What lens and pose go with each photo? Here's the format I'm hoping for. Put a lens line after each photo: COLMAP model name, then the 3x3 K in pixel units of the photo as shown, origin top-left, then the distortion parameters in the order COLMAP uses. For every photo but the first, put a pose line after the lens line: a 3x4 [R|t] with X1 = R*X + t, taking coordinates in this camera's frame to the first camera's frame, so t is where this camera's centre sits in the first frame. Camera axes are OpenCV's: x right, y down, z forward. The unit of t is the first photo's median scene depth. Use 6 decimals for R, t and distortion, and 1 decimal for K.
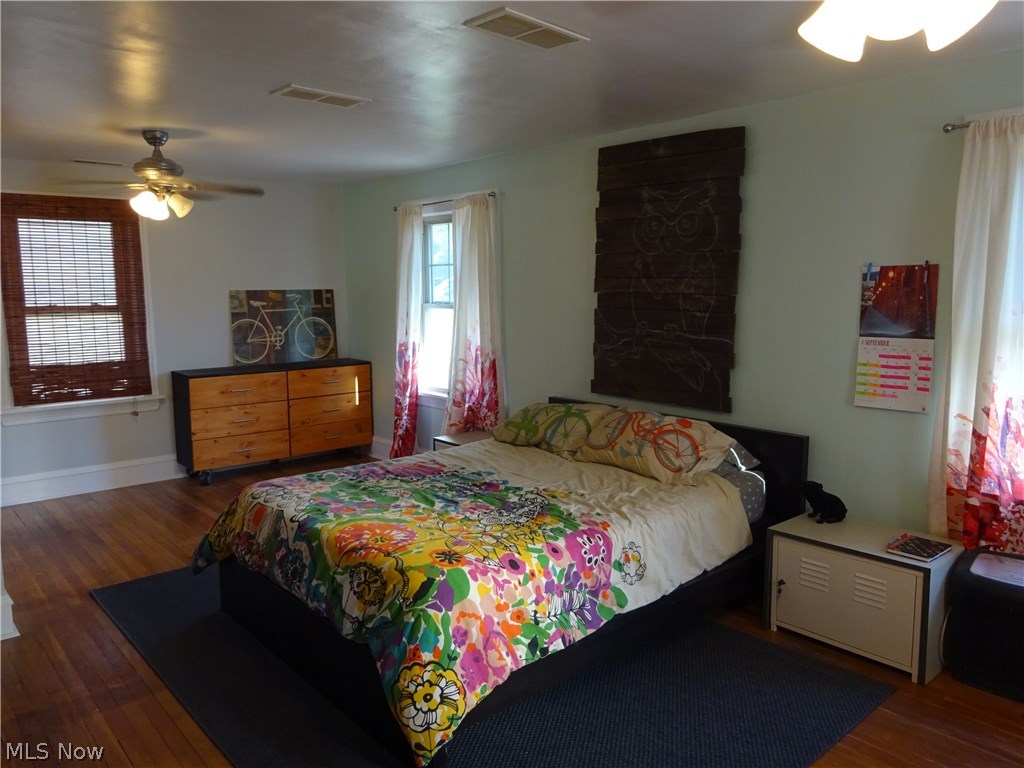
lens RADIAL K [[764.5, 0, 515.4], [0, 764.5, 382.1], [0, 0, 1]] dist [0.007987, -0.004026]
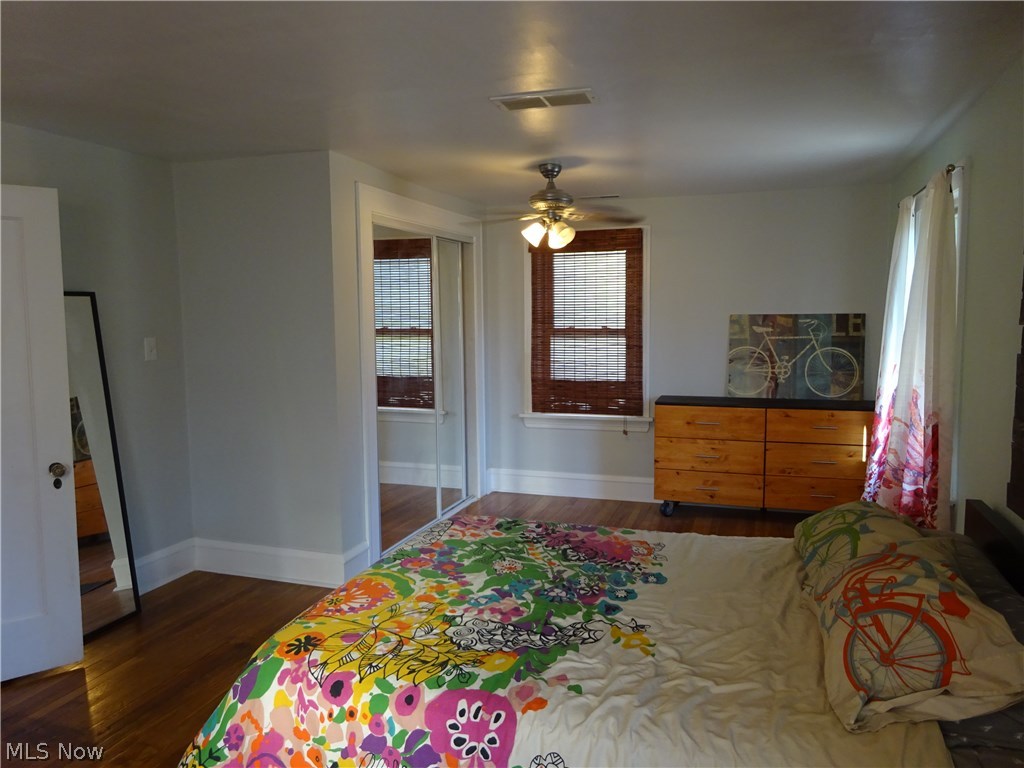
lens RADIAL K [[764.5, 0, 511.6], [0, 764.5, 384.1], [0, 0, 1]] dist [0.007987, -0.004026]
pose [[0.497362, 0.083158, -0.863549, 0.428256], [-0.102137, 0.994086, 0.036903, -0.062873], [0.861510, 0.069846, 0.502914, 0.453778]]
